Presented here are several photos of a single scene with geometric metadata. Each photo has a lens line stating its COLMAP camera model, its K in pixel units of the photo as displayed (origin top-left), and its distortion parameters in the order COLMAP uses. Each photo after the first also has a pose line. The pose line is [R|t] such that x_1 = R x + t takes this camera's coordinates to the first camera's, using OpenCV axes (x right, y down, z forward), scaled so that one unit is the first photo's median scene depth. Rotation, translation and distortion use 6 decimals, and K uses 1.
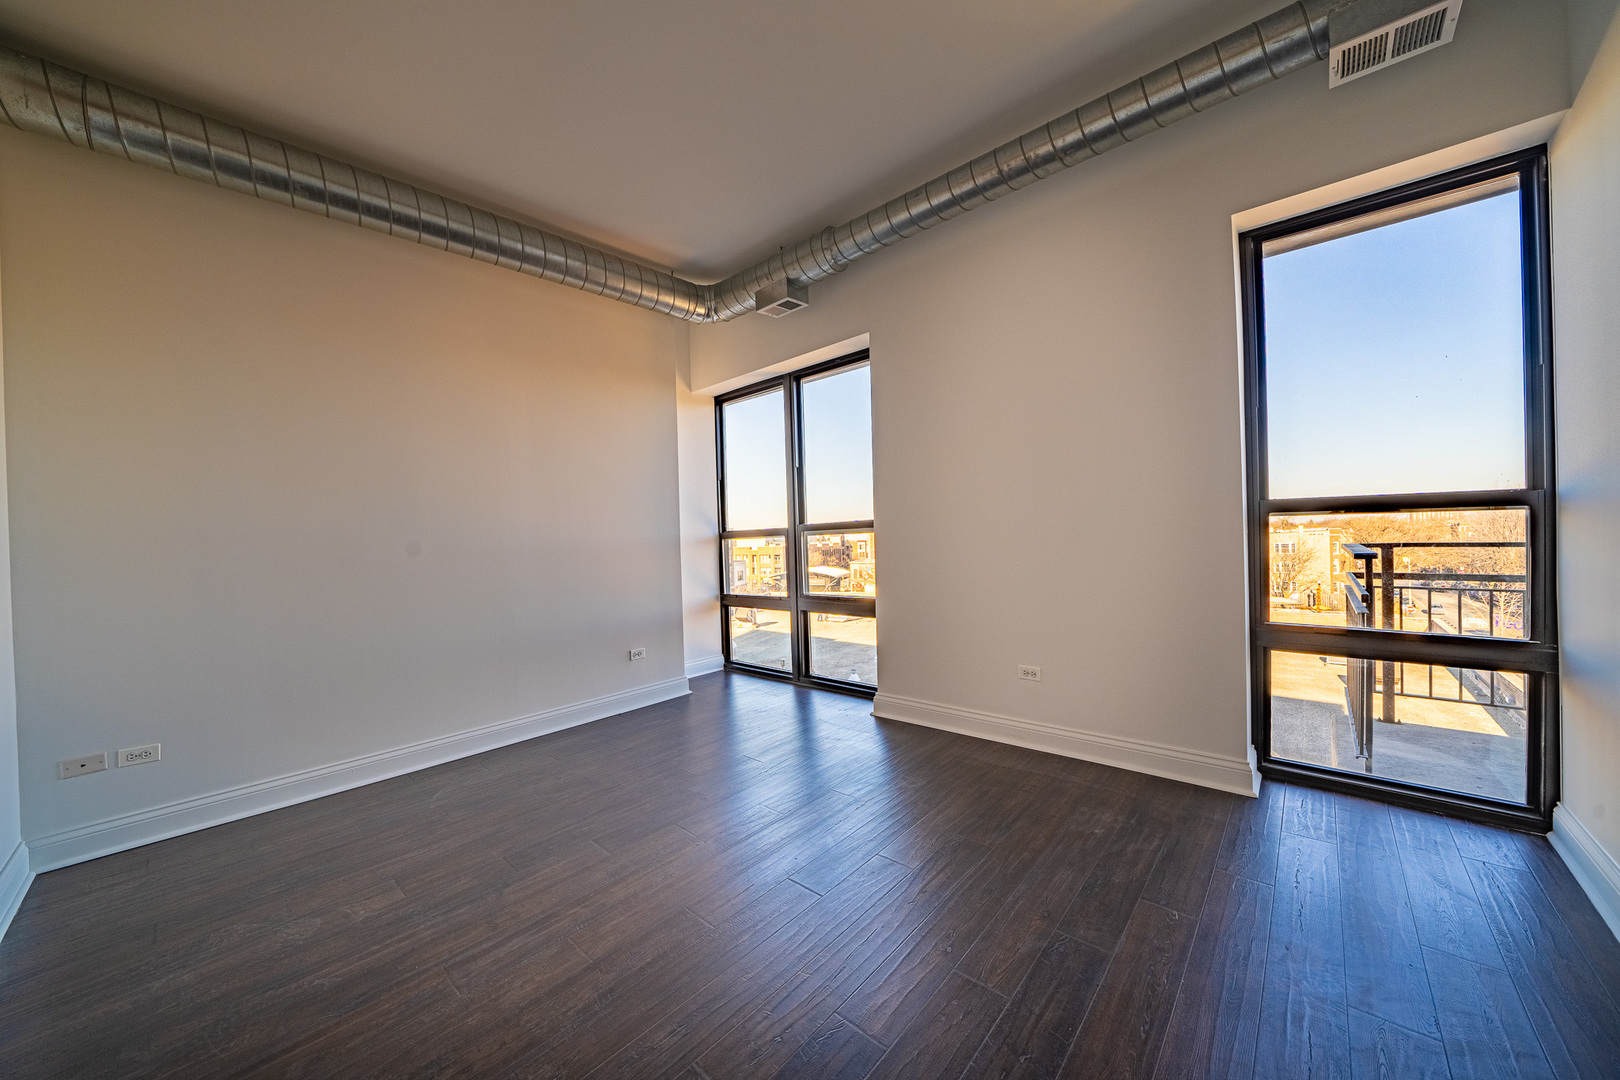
lens RADIAL K [[568.4, 0, 808.5], [0, 568.4, 543.3], [0, 0, 1]] dist [-0.023574, 0.003152]
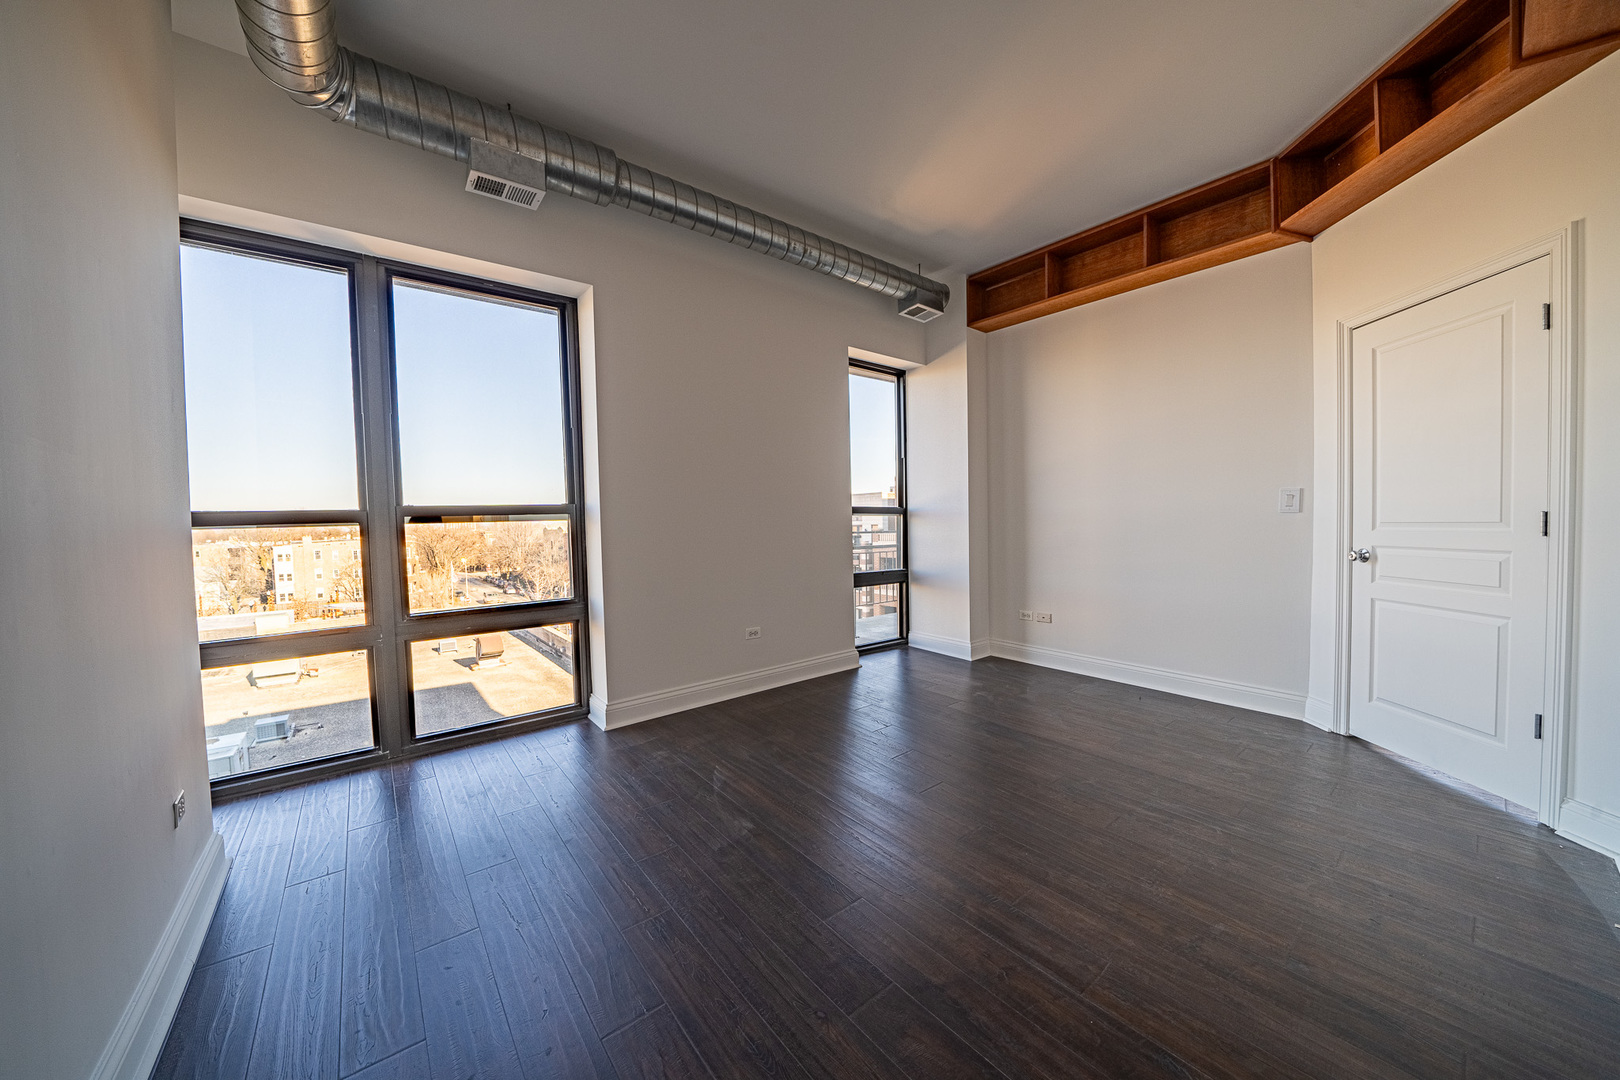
lens RADIAL K [[552.8, 0, 773.1], [0, 552.8, 535.1], [0, 0, 1]] dist [-0.000521, -0.000024]
pose [[0.194010, -0.003938, 0.980992, -0.547402], [0.019861, 0.999803, 0.000086, 0.006348], [-0.980798, 0.019466, 0.194050, 0.476009]]
